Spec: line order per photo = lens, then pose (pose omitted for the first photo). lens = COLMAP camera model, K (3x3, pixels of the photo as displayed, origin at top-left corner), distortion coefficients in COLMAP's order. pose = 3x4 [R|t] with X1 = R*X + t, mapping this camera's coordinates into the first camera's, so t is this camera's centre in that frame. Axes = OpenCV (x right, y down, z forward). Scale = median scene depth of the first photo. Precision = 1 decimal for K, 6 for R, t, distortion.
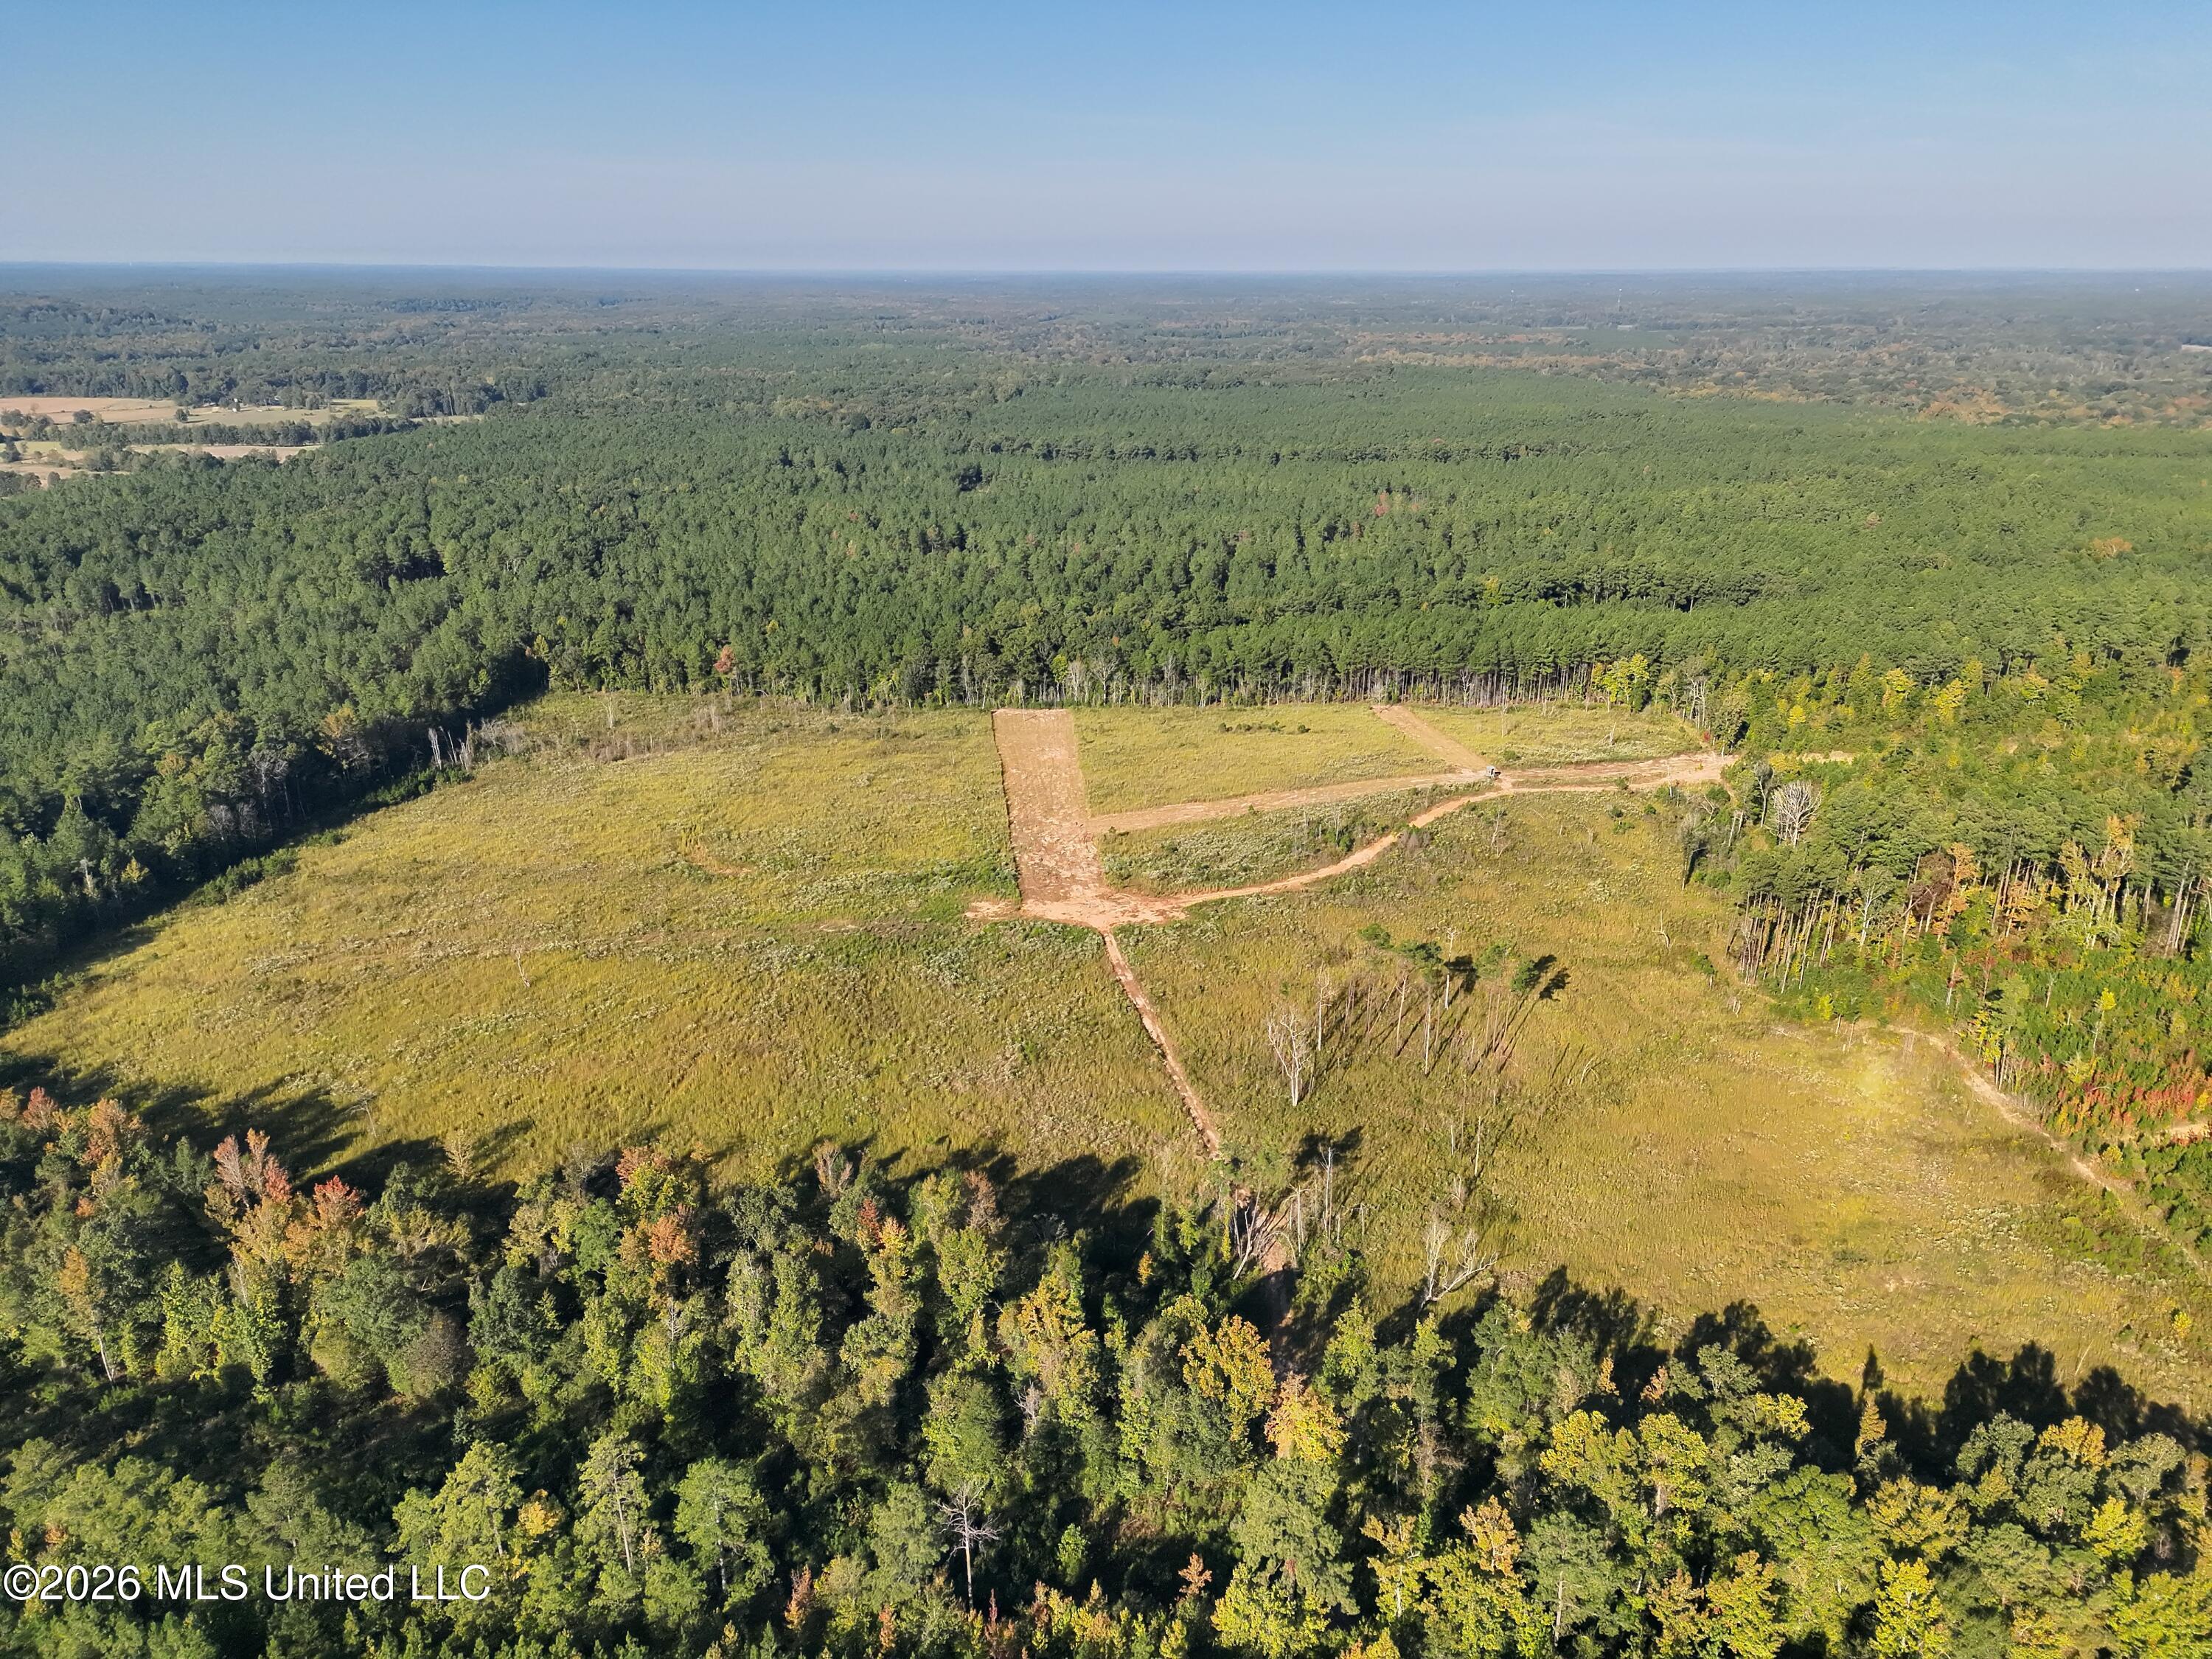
lens RADIAL K [[1561.0, 0, 1106.0], [0, 1561.0, 829.5], [0, 0, 1]] dist [0.090055, -0.087060]
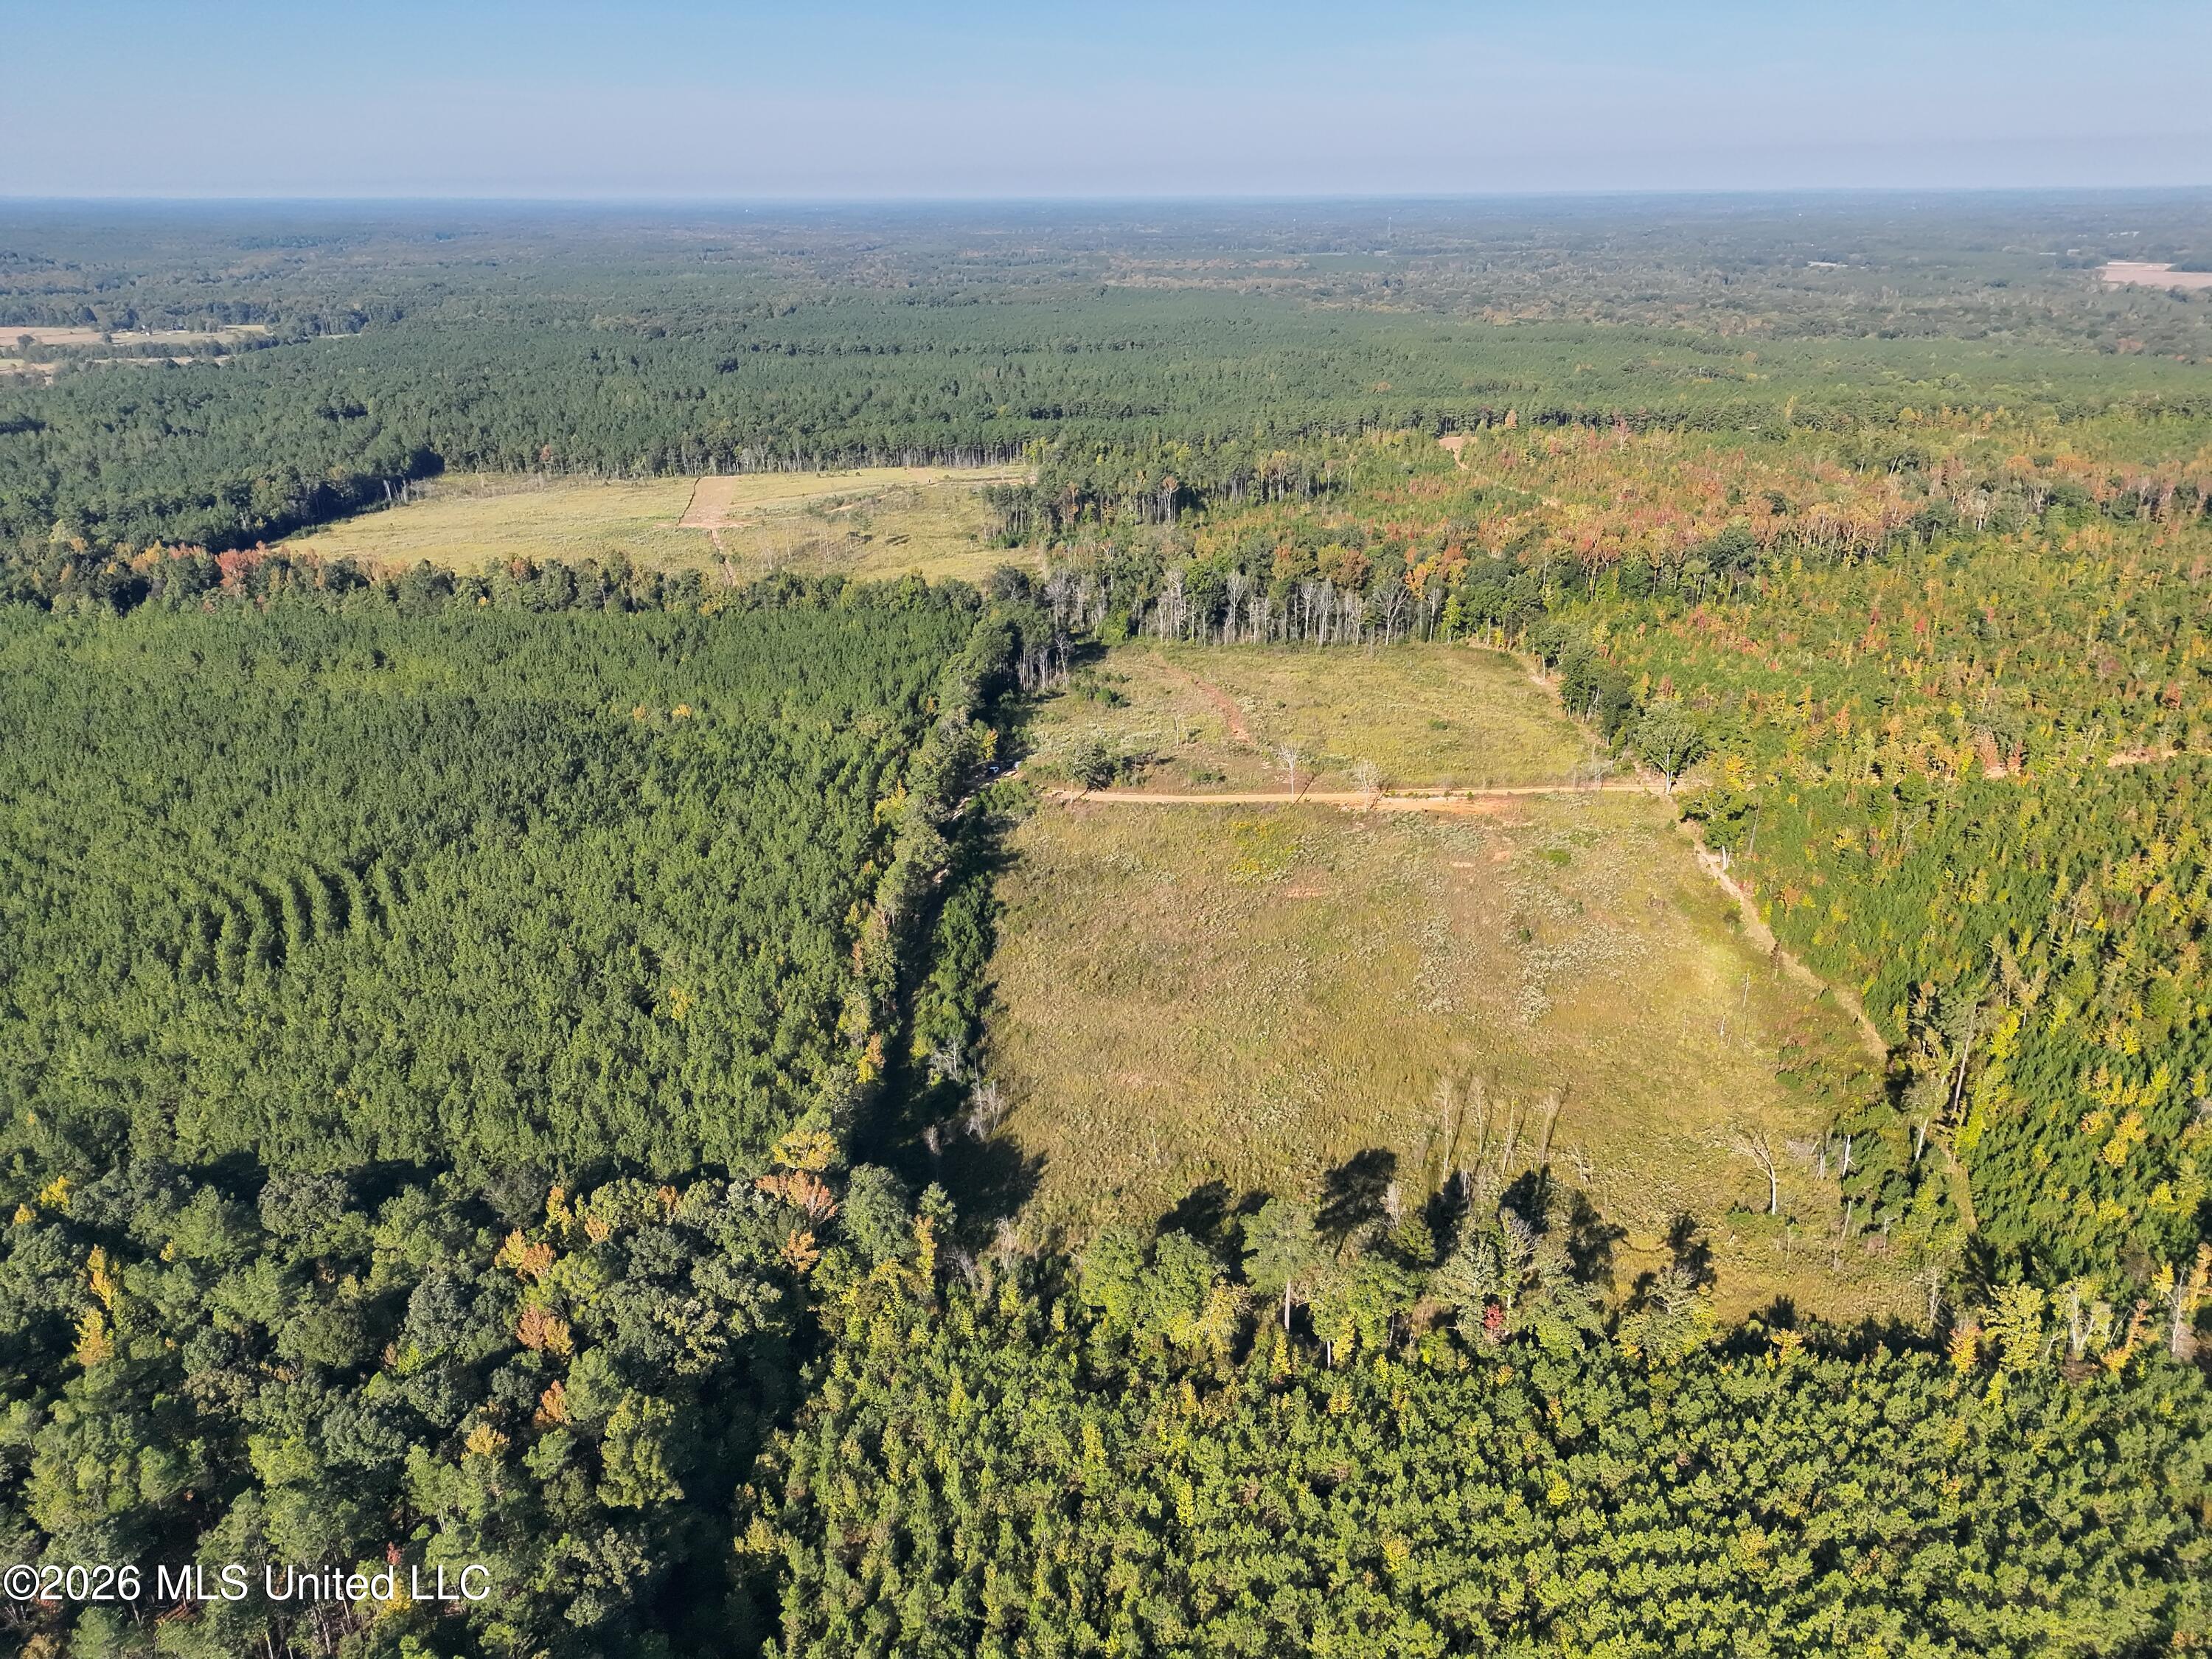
lens RADIAL K [[1561.0, 0, 1106.0], [0, 1561.0, 829.5], [0, 0, 1]] dist [0.090055, -0.087060]
pose [[0.996446, -0.039227, 0.074543, 0.186247], [0.036179, 0.998470, 0.041808, 0.208283], [-0.076069, -0.038962, 0.996341, -0.661832]]
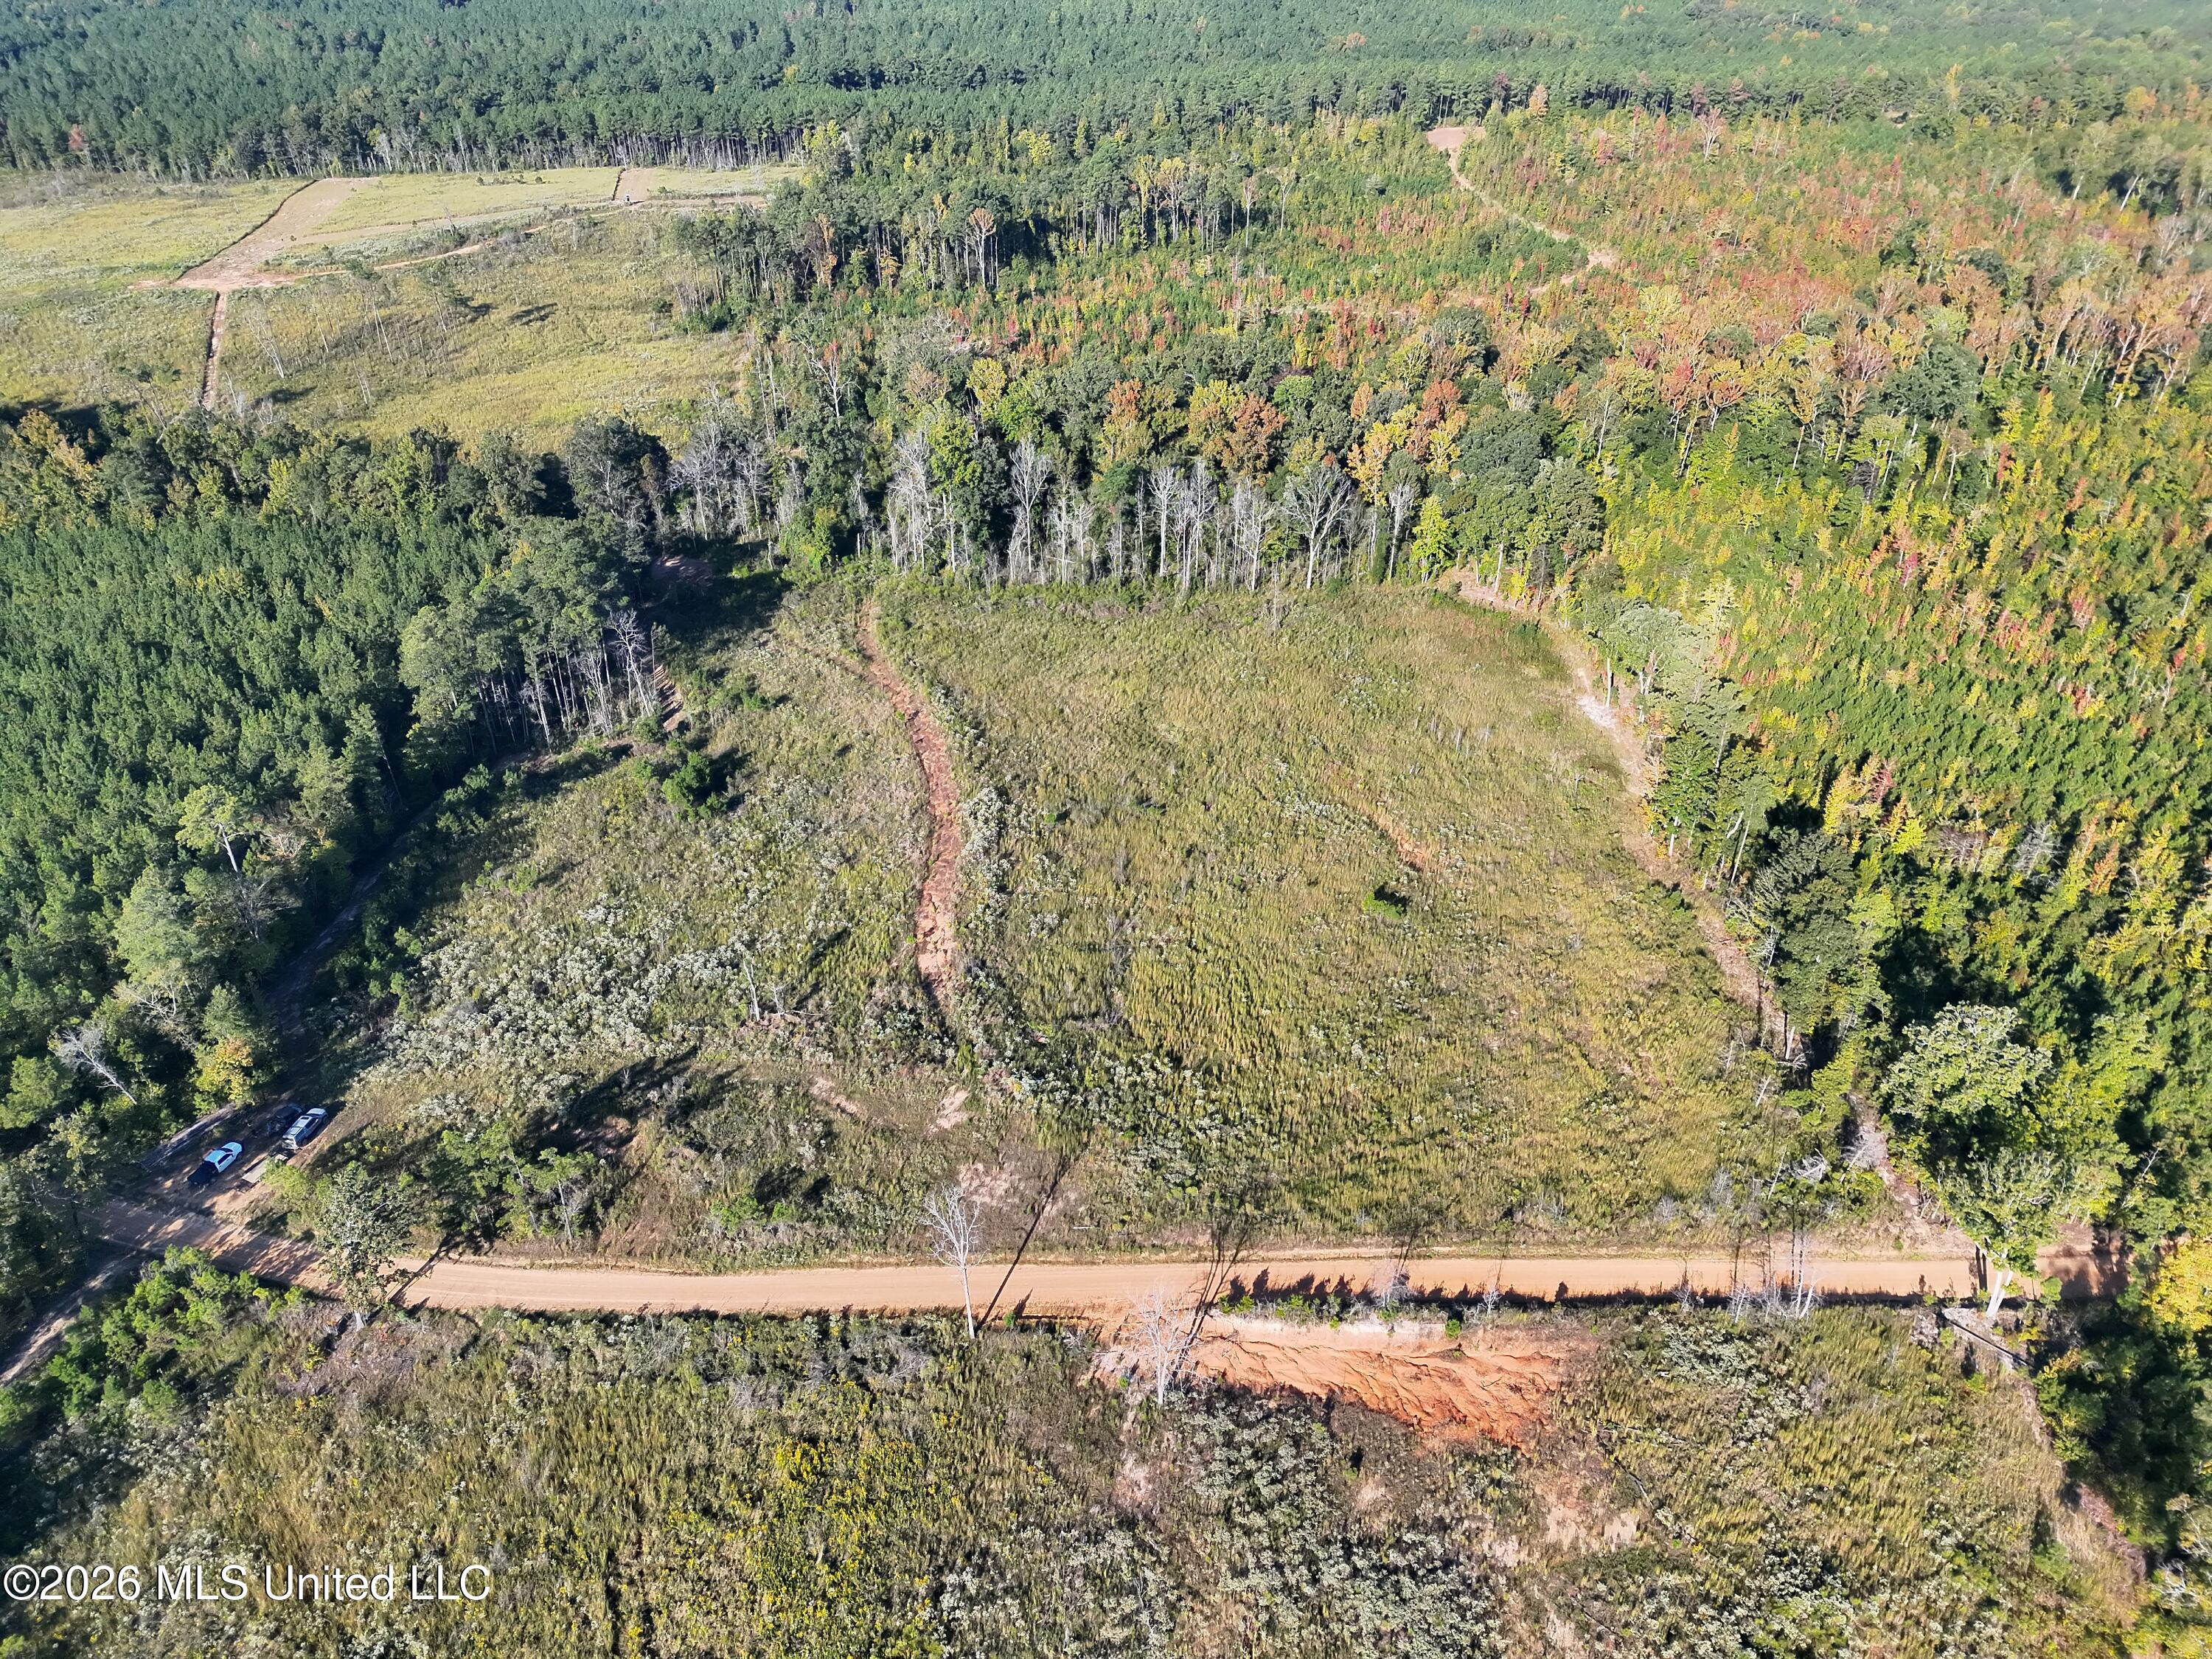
lens RADIAL K [[1561.0, 0, 1106.0], [0, 1561.0, 829.5], [0, 0, 1]] dist [0.090055, -0.087060]
pose [[0.995013, -0.054302, 0.083663, 0.306169], [0.033166, 0.971206, 0.235923, 0.106856], [-0.094065, -0.231972, 0.968164, -0.269951]]
